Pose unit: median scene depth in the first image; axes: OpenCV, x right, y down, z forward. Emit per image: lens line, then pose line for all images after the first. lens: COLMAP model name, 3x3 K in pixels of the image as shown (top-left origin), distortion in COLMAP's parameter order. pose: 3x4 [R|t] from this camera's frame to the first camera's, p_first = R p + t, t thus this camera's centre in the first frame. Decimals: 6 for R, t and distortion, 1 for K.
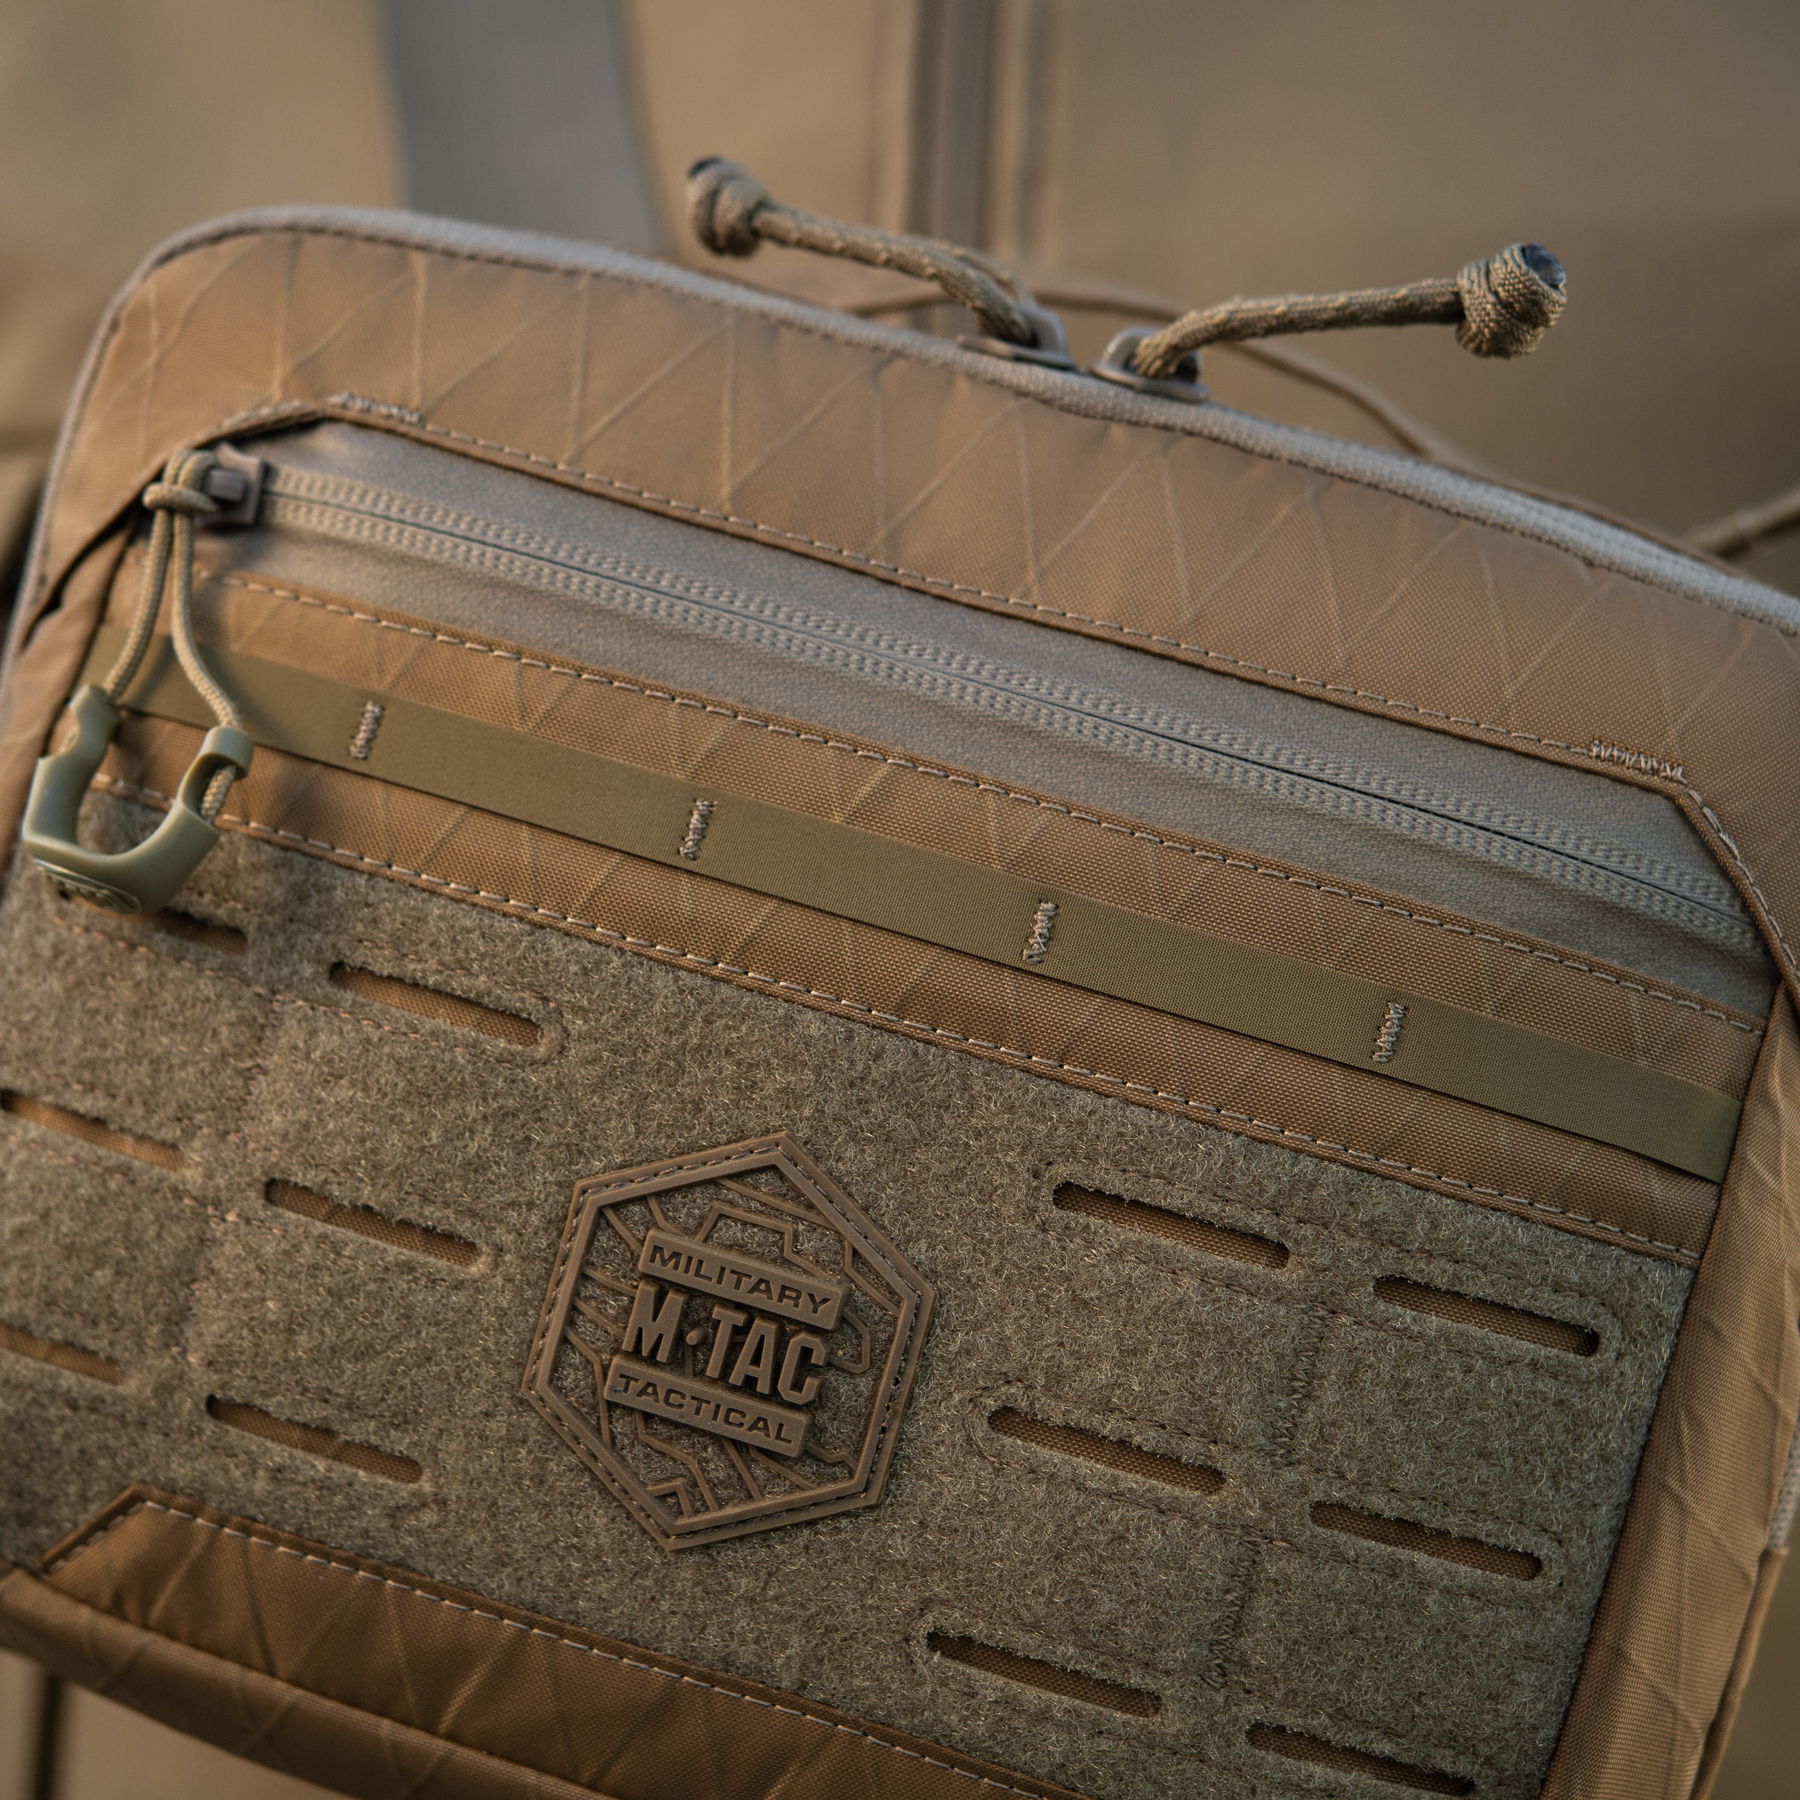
lens RADIAL K [[4384.9, 0, 805.8], [0, 4384.9, 898.9], [0, 0, 1]] dist [-0.037188, 0.067069]
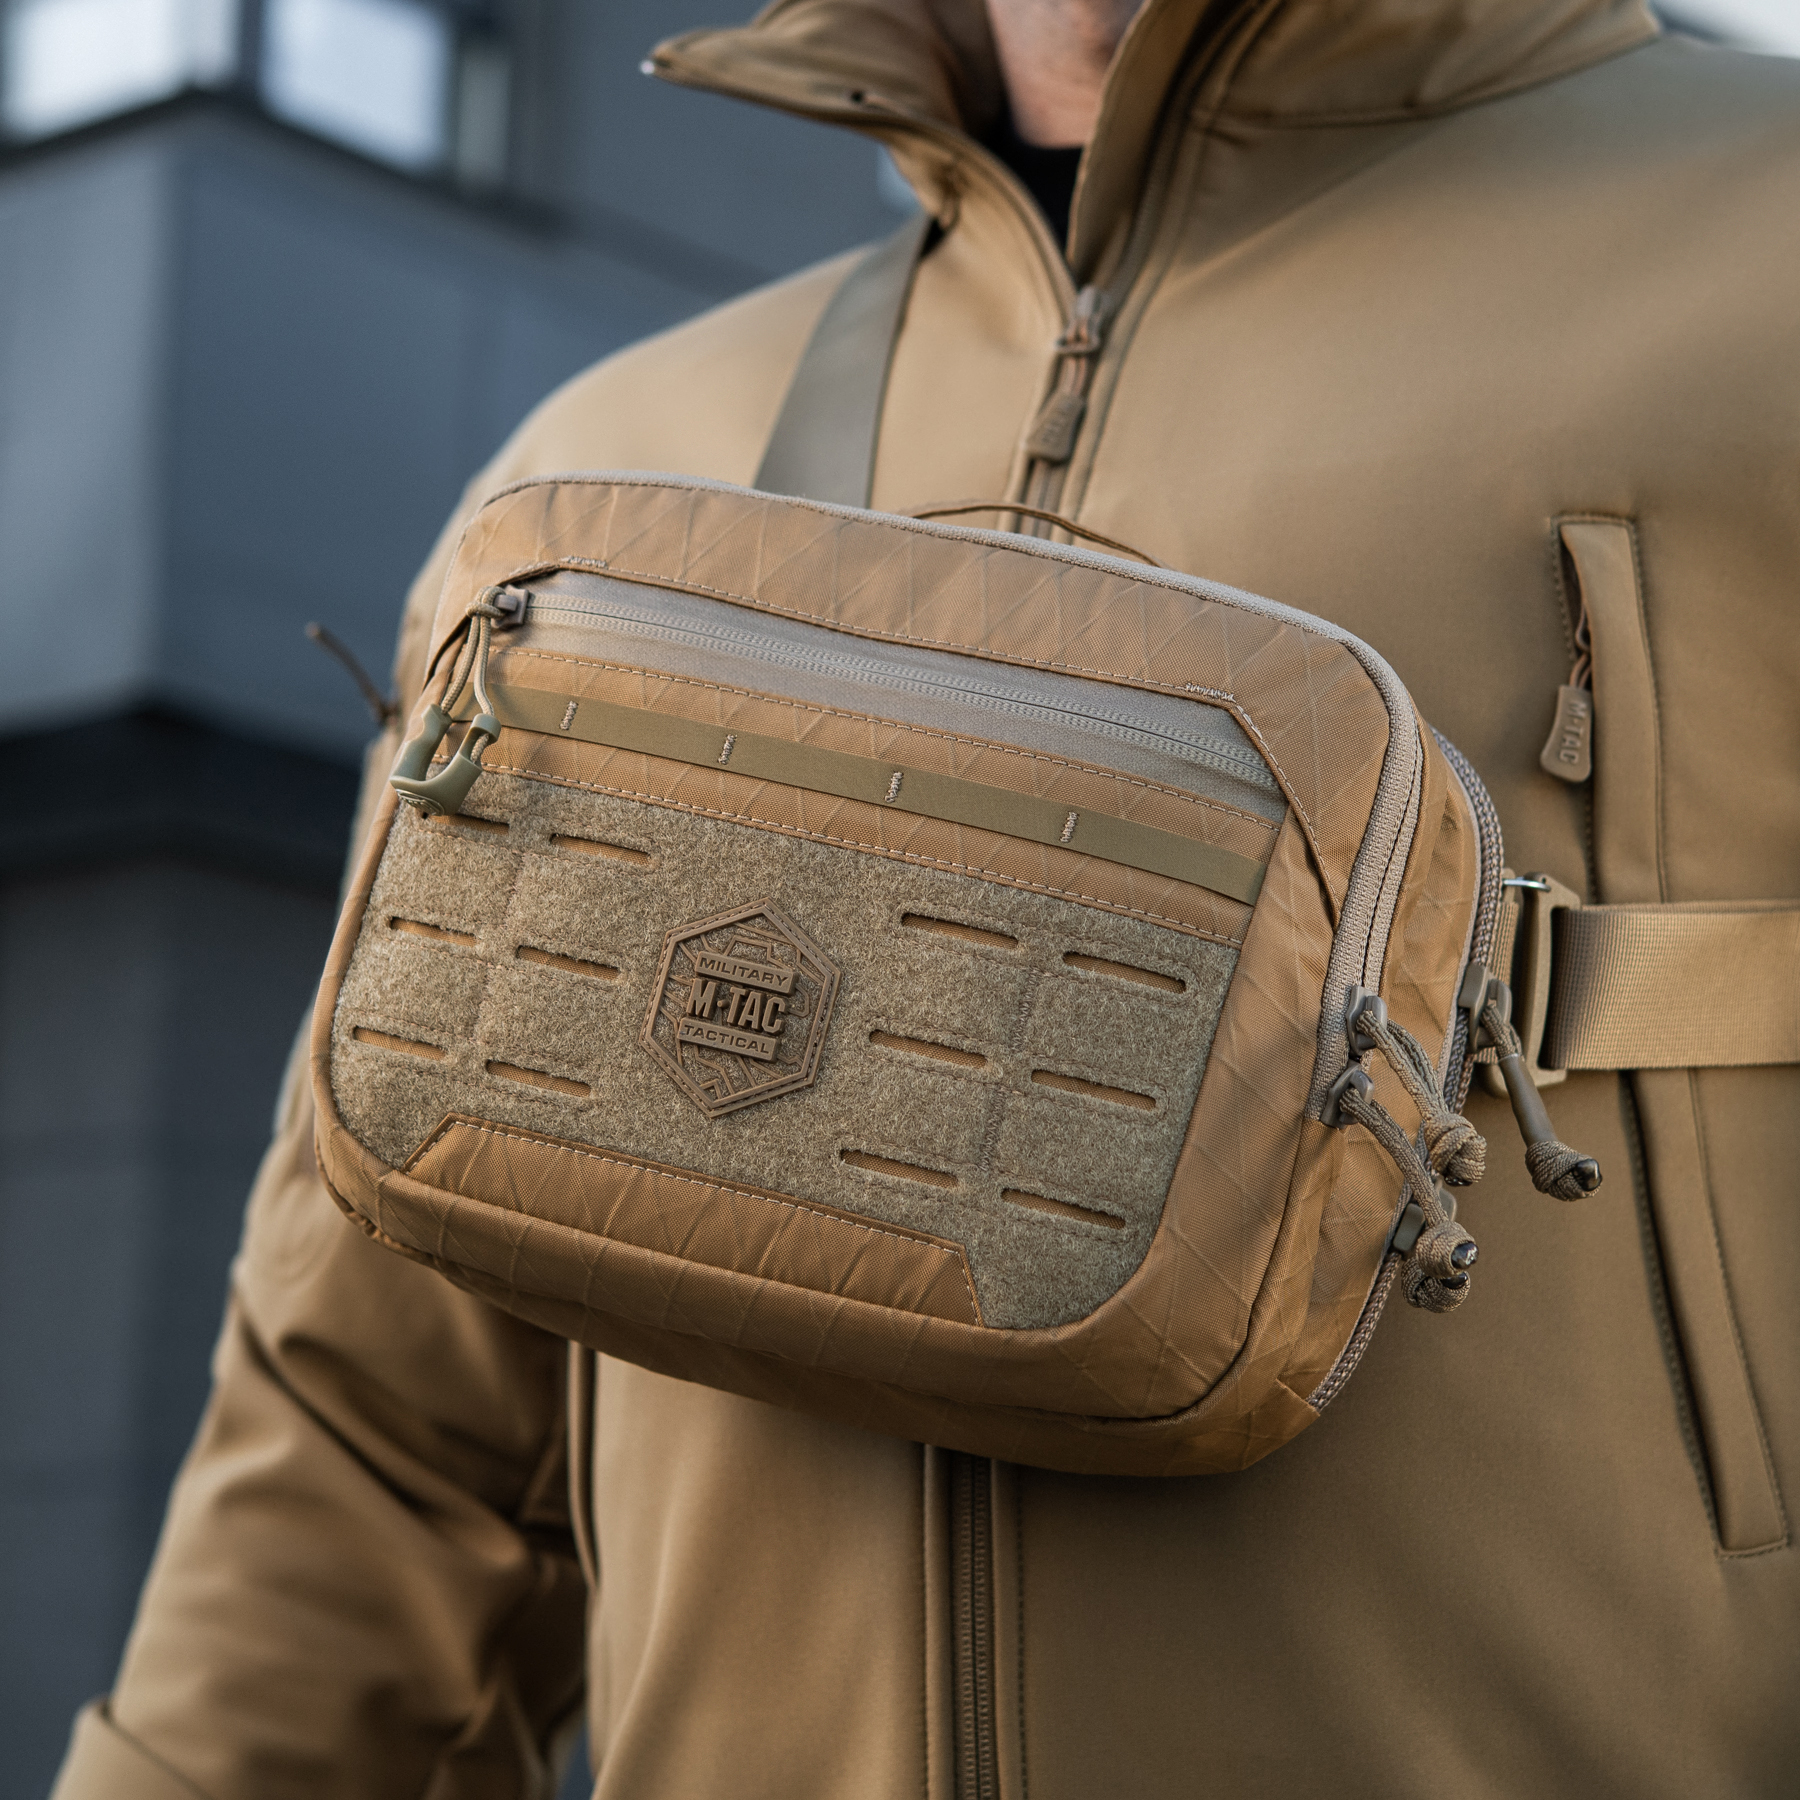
lens RADIAL K [[4740.6, 0, 1026.8], [0, 4740.6, 898.8], [0, 0, 1]] dist [0.027590, -0.109904]
pose [[0.986234, -0.039700, -0.160521, 0.440484], [0.009434, 0.982678, -0.185079, 0.439243], [0.165088, 0.181017, 0.969525, -0.998879]]
